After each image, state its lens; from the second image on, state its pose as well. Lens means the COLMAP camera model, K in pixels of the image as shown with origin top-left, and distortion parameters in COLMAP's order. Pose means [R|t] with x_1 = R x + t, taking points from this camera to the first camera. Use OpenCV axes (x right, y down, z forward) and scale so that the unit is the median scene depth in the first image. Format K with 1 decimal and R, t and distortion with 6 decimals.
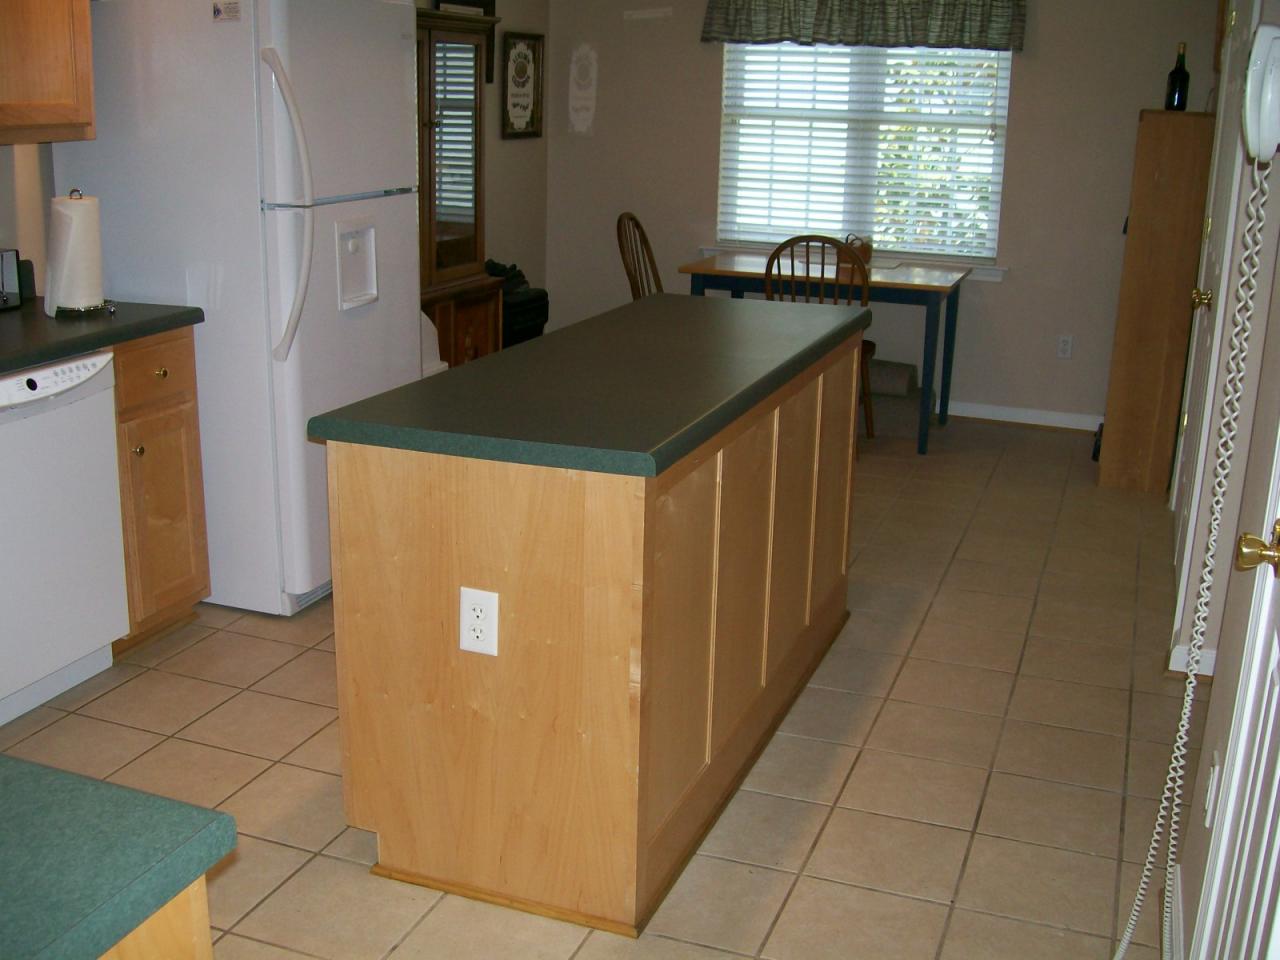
lens RADIAL K [[1380.1, 0, 646.6], [0, 1380.1, 475.9], [0, 0, 1]] dist [-0.145108, 0.000000]
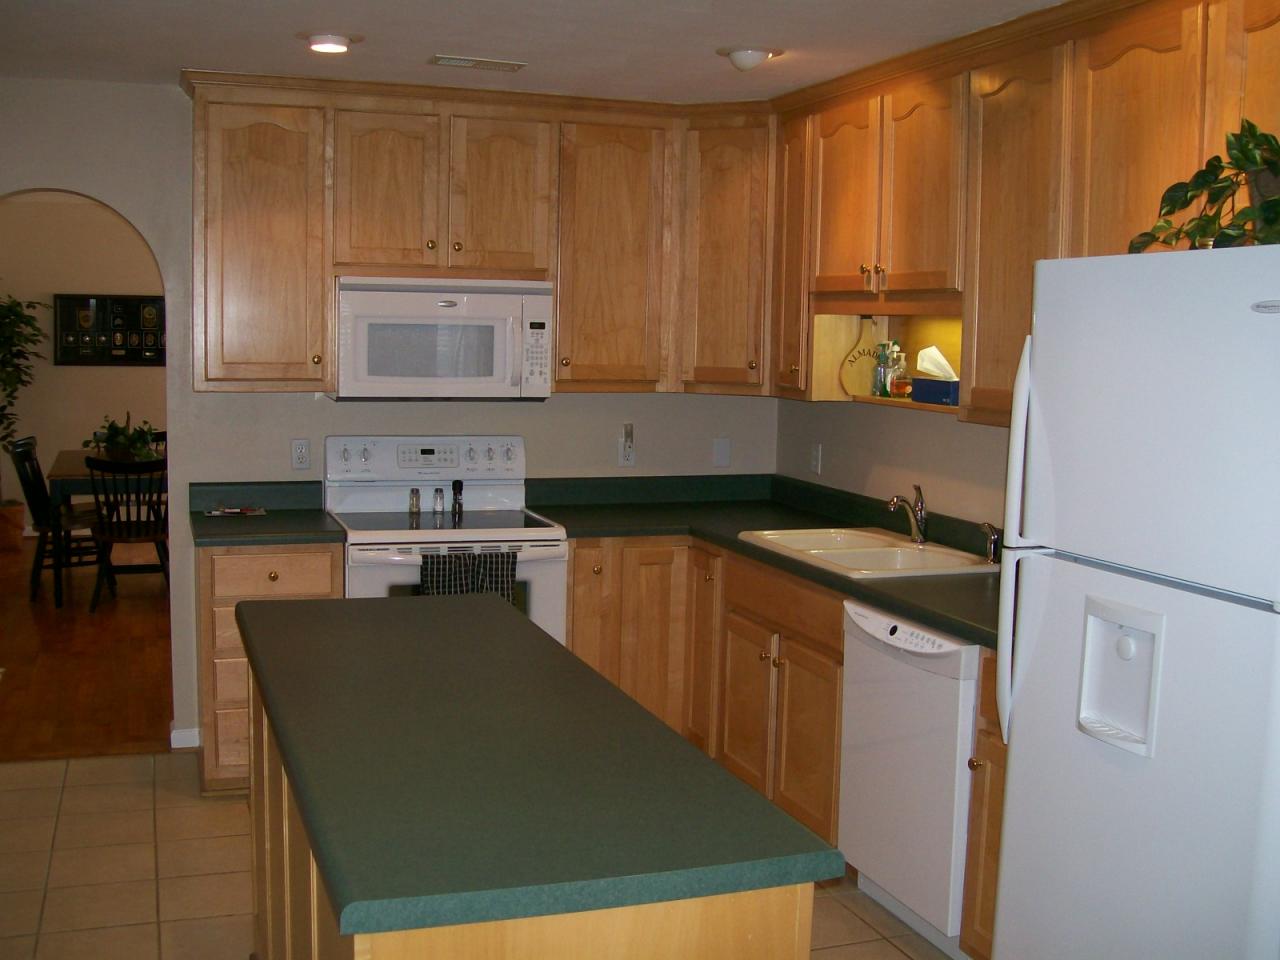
lens RADIAL K [[1380.1, 0, 640.2], [0, 1380.1, 481.2], [0, 0, 1]] dist [-0.145108, 0.000000]
pose [[-0.768753, 0.023550, -0.639112, 0.070449], [-0.213003, 0.932840, 0.290583, -0.075722], [0.603033, 0.359519, -0.712108, 0.261486]]
